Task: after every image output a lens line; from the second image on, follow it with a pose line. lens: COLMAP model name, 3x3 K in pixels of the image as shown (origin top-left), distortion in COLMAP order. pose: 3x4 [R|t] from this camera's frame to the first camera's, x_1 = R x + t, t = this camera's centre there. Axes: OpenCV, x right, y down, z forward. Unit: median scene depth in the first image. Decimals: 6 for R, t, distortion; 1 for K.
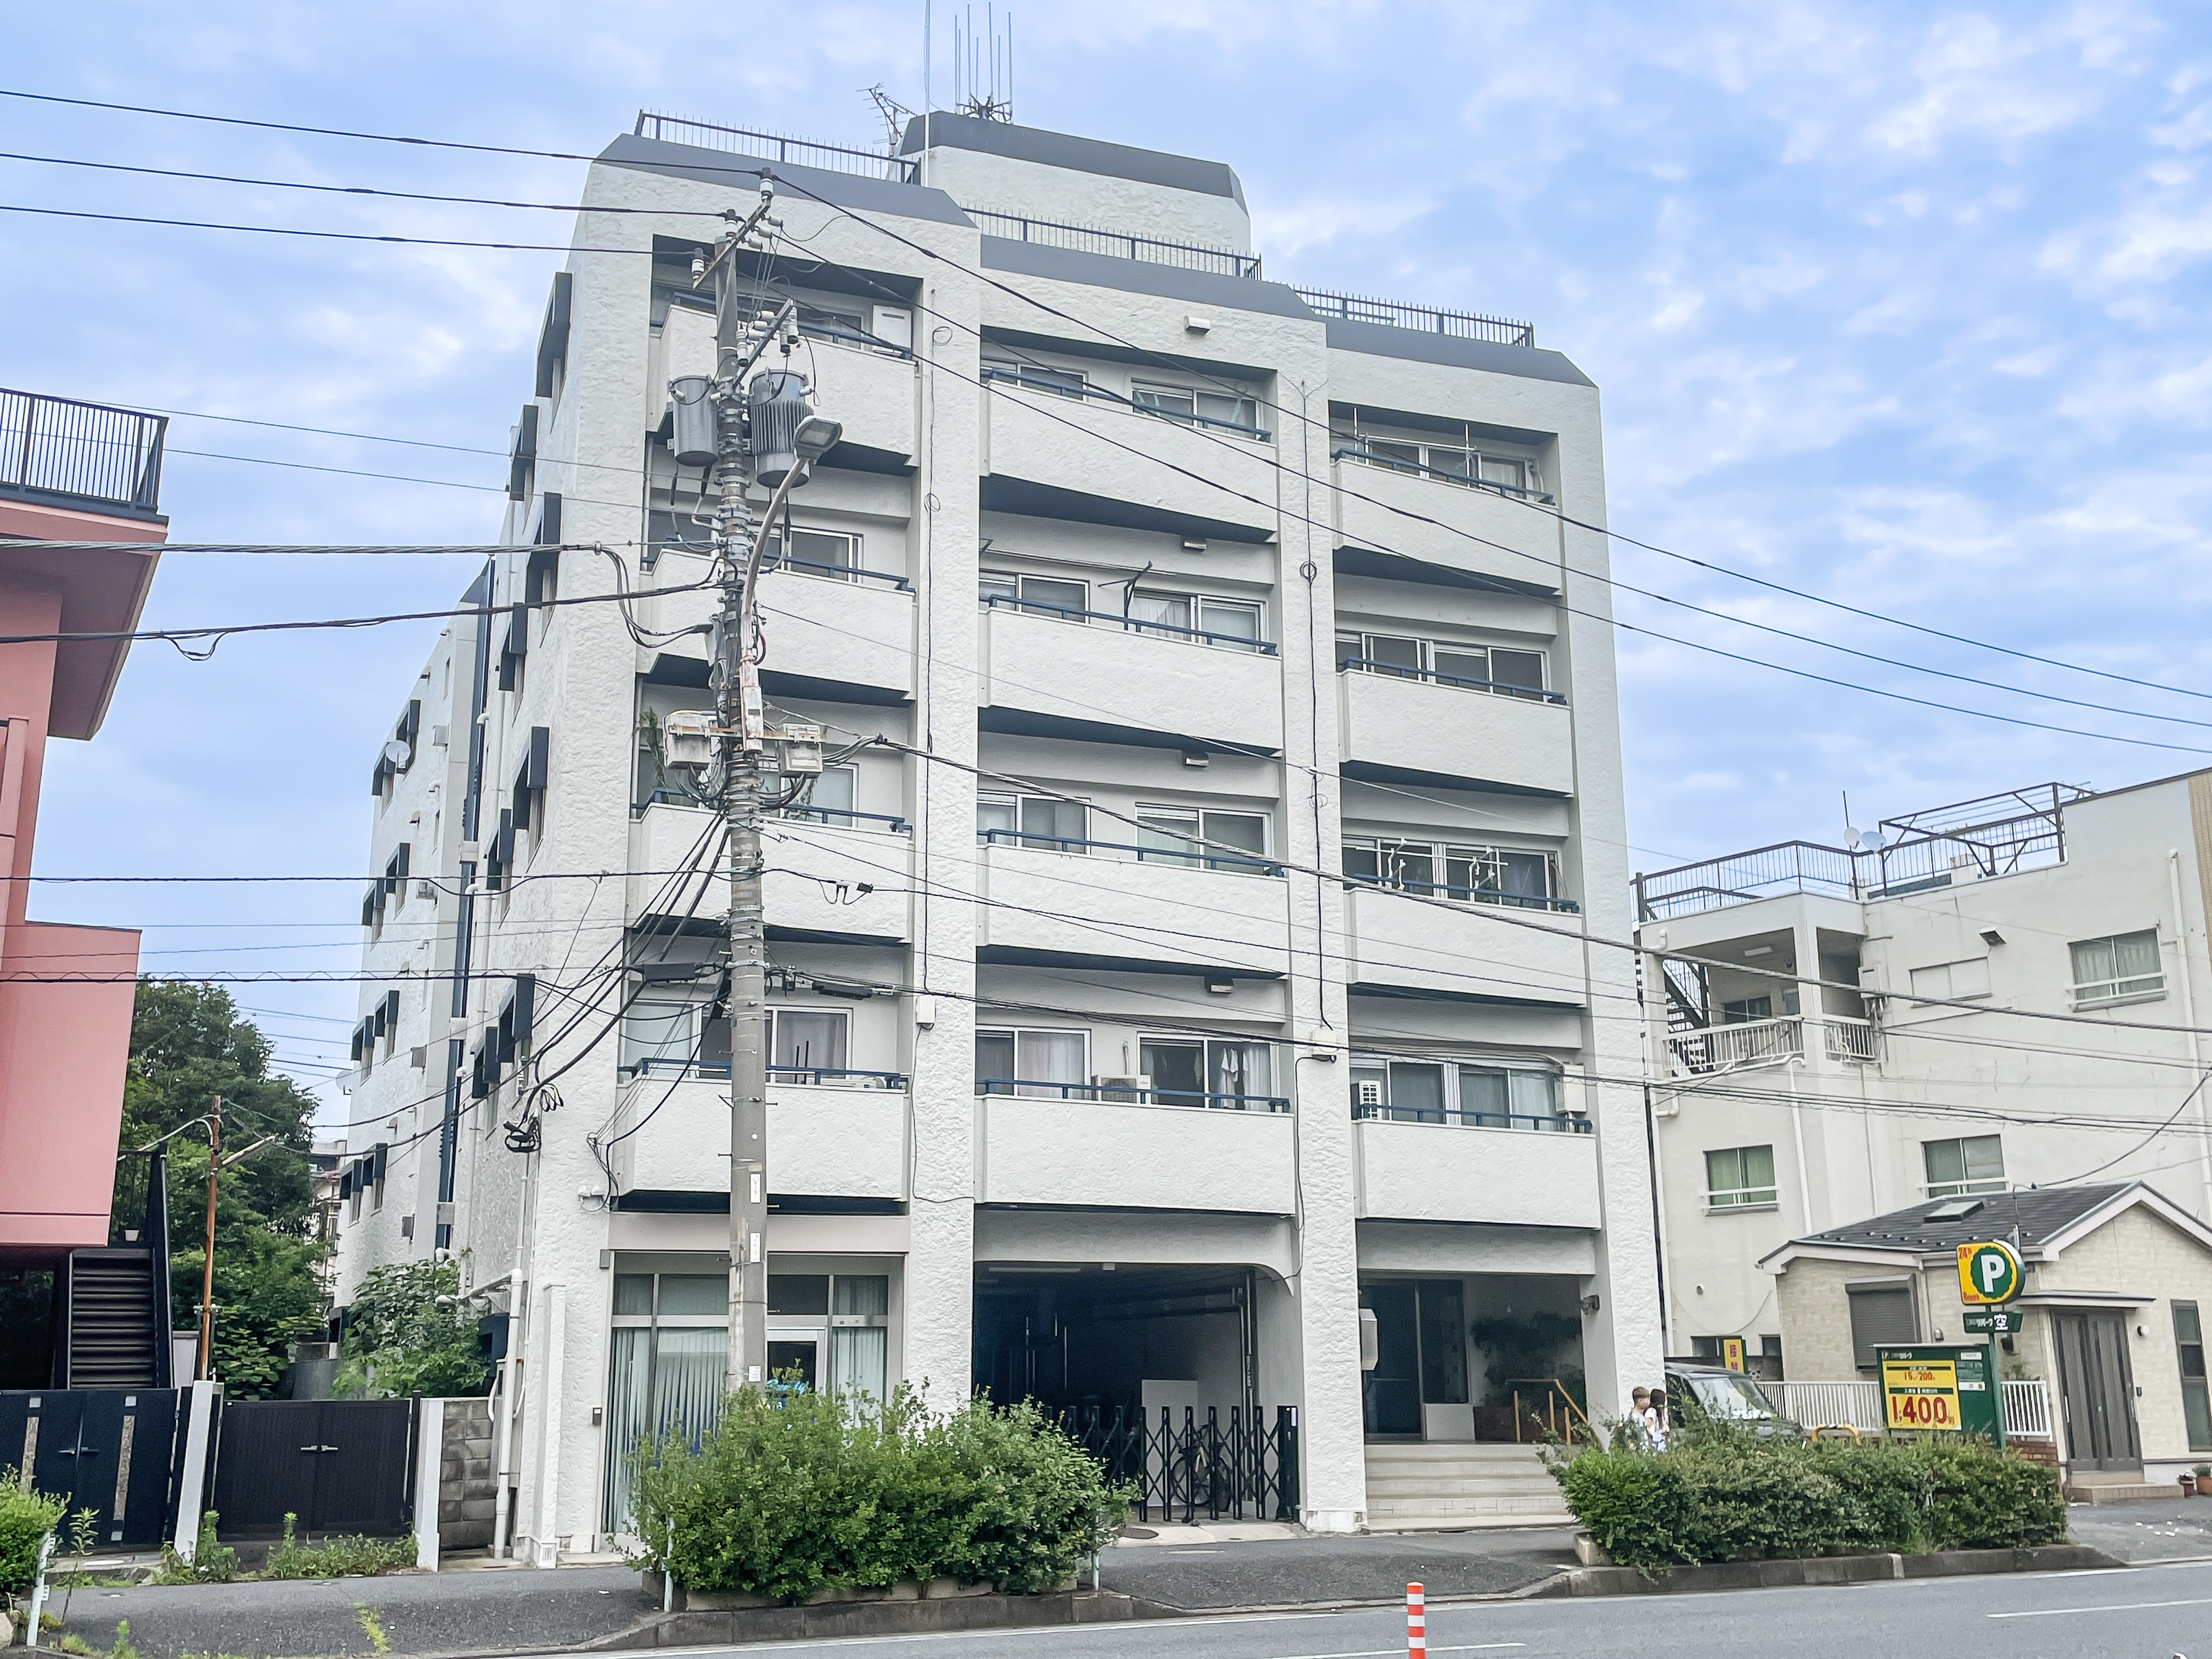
lens RADIAL K [[2210.7, 0, 1103.8], [0, 2210.7, 830.2], [0, 0, 1]] dist [0.082328, 0.000000]
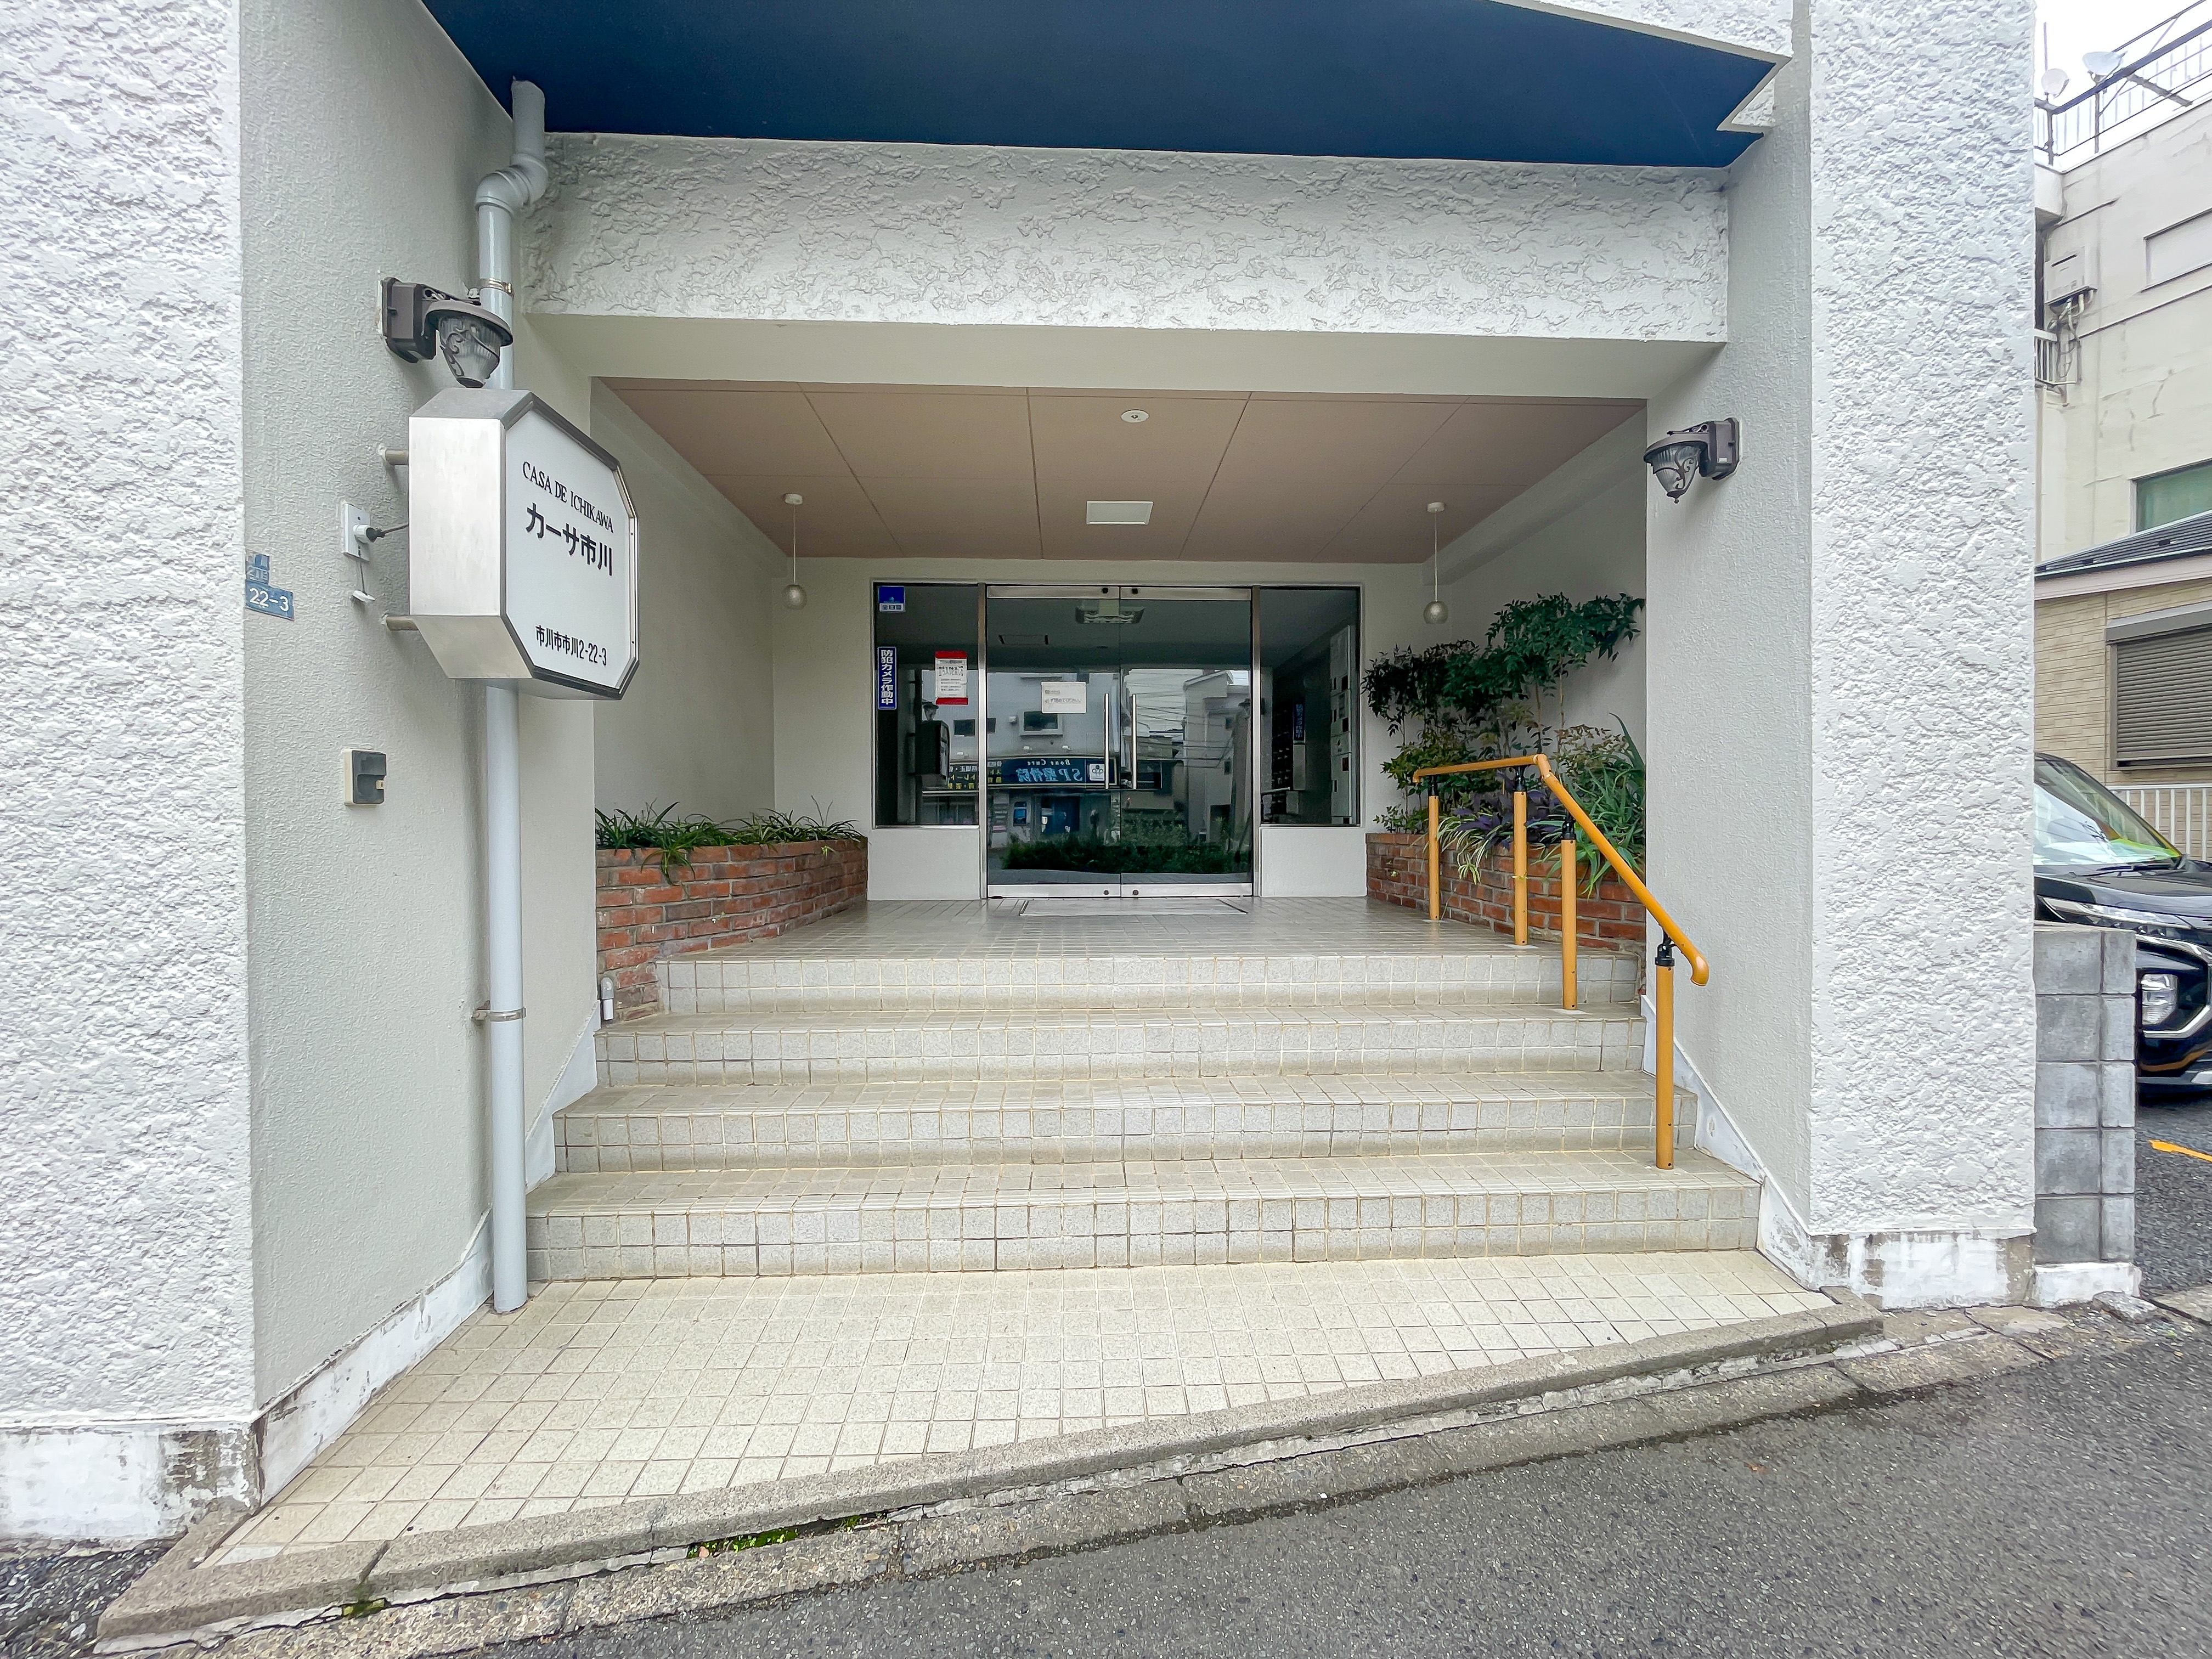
lens RADIAL K [[887.7, 0, 1100.5], [0, 887.7, 824.1], [0, 0, 1]] dist [0.000830, 0.000101]
pose [[0.955879, 0.000804, -0.293758, 0.170838], [0.072556, 0.968368, 0.238747, 0.209392], [0.284658, -0.249527, 0.925584, 0.816698]]
